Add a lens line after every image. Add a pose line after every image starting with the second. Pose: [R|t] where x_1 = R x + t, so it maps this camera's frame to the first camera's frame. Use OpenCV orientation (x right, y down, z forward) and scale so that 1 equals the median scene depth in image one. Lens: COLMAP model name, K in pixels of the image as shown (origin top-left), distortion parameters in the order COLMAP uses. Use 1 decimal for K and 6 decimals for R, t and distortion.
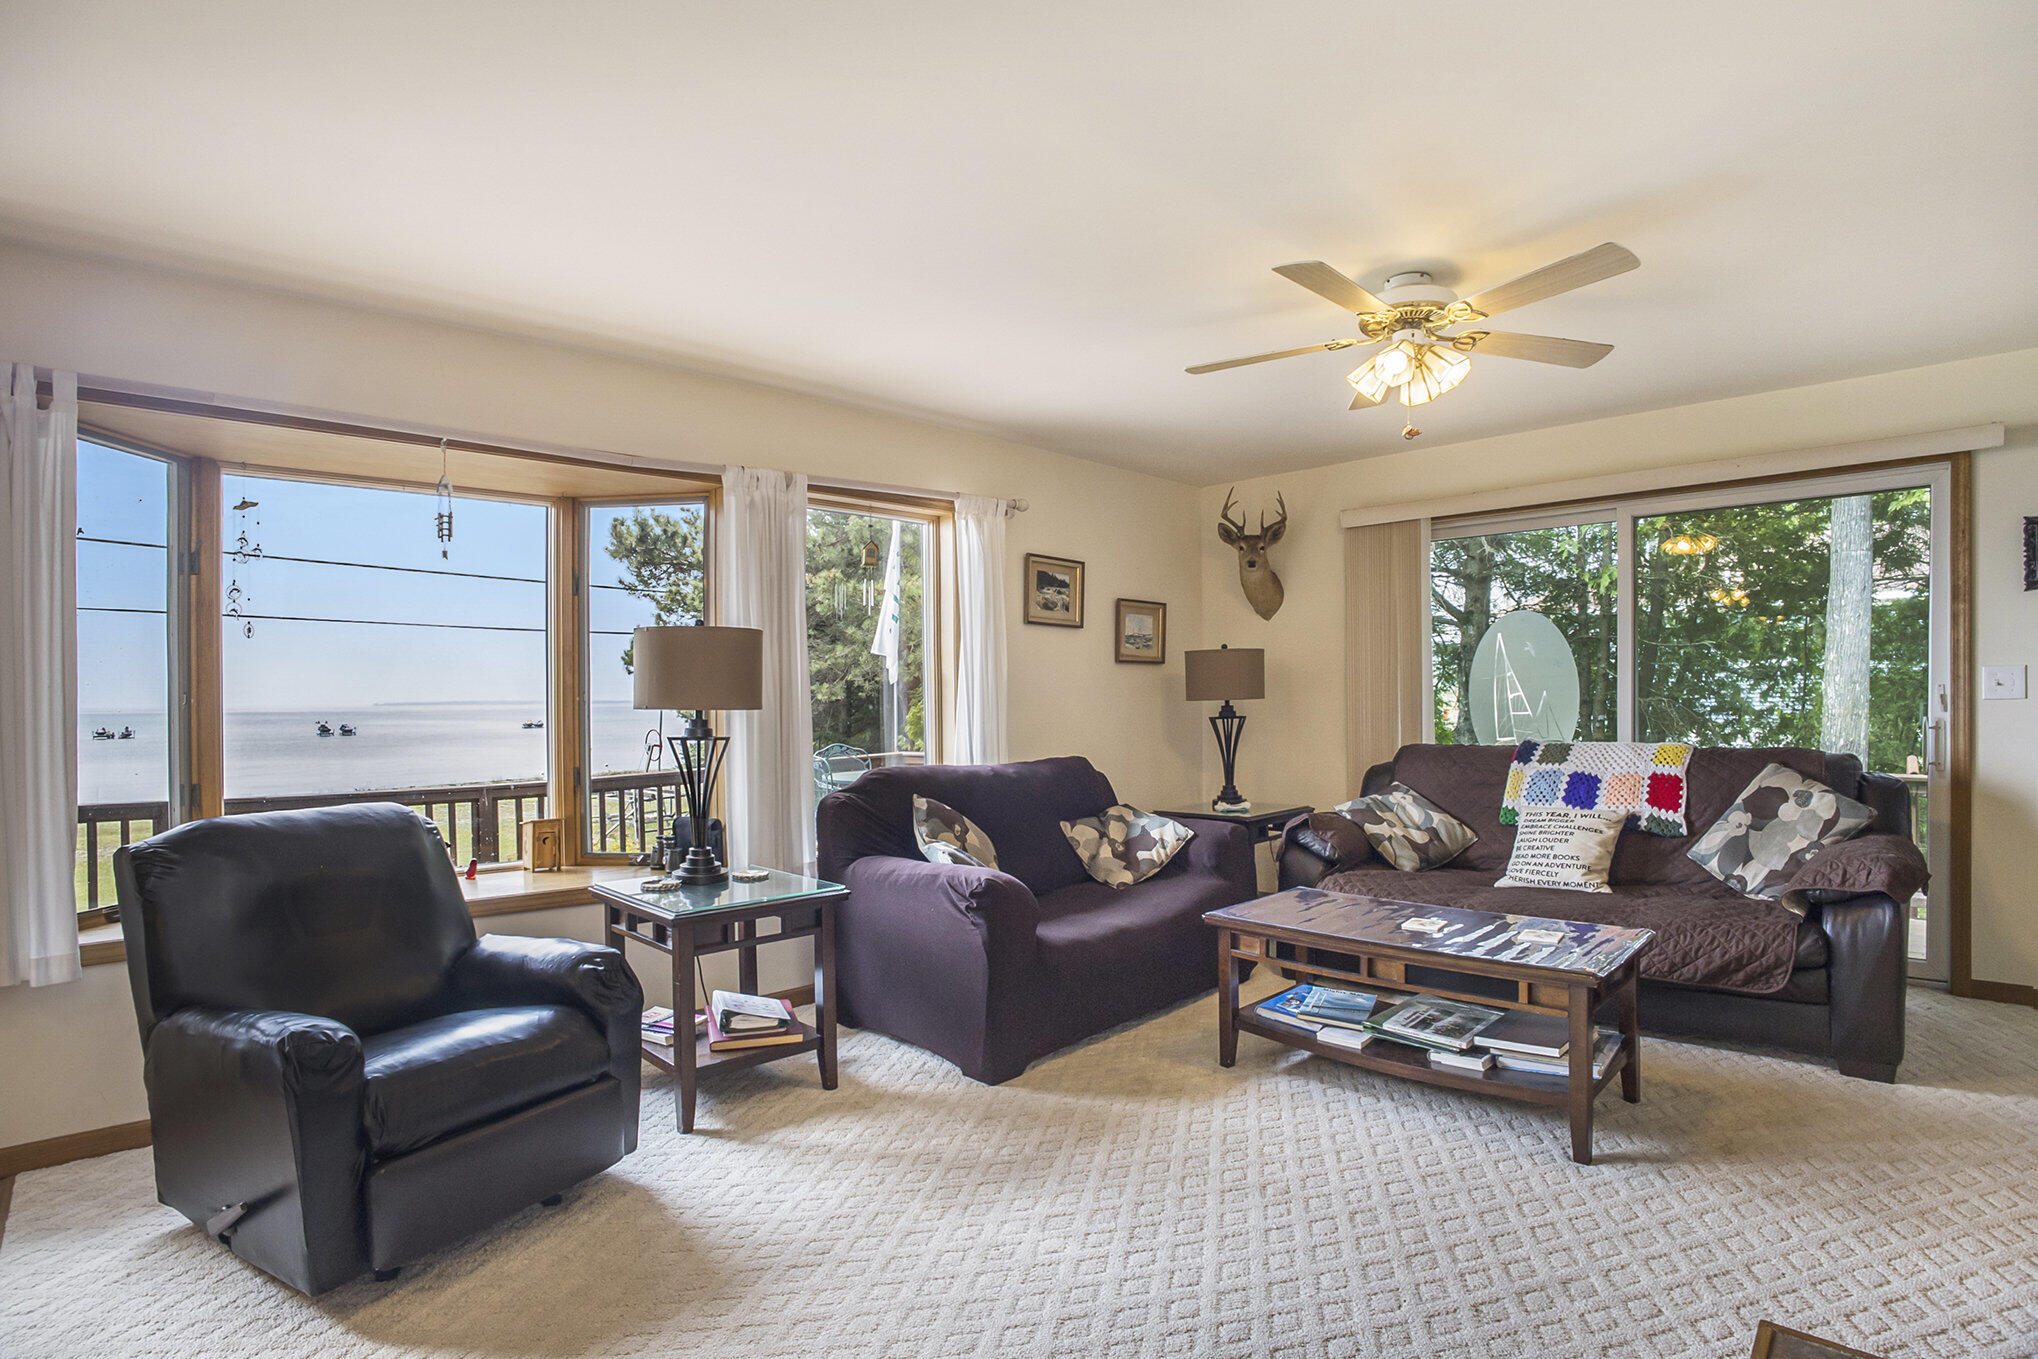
lens RADIAL K [[1007.3, 0, 1002.3], [0, 1007.3, 680.2], [0, 0, 1]] dist [-0.146226, 0.042807]
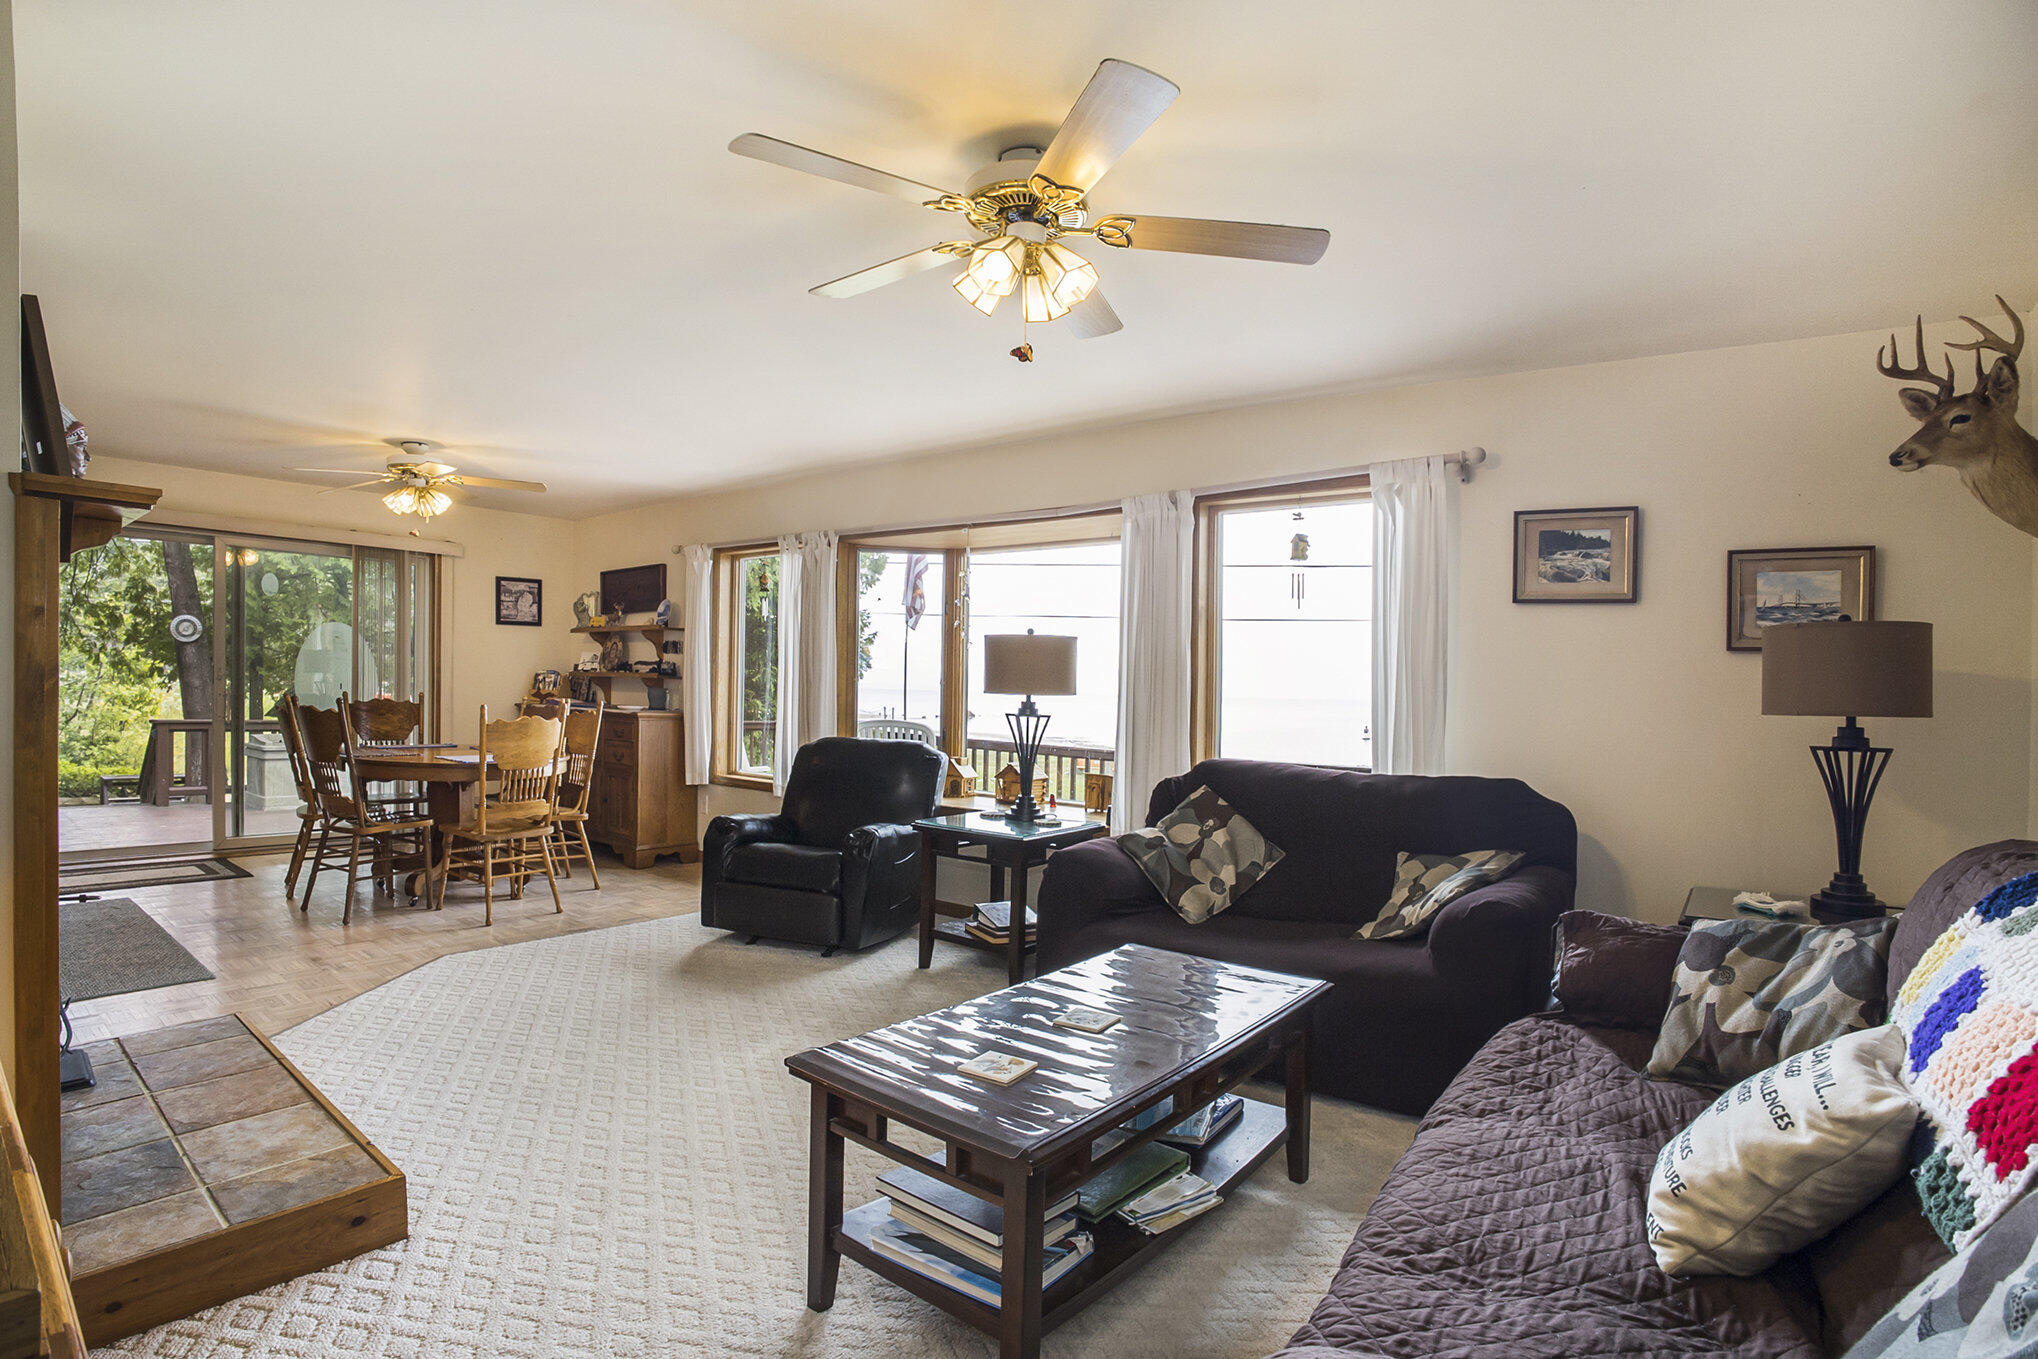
lens RADIAL K [[1007.3, 0, 1002.3], [0, 1007.3, 680.2], [0, 0, 1]] dist [-0.146226, 0.042807]
pose [[0.155190, 0.012248, -0.987809, 0.778108], [-0.005063, 0.999920, 0.011603, -0.004312], [0.987872, 0.003200, 0.155239, 0.554104]]
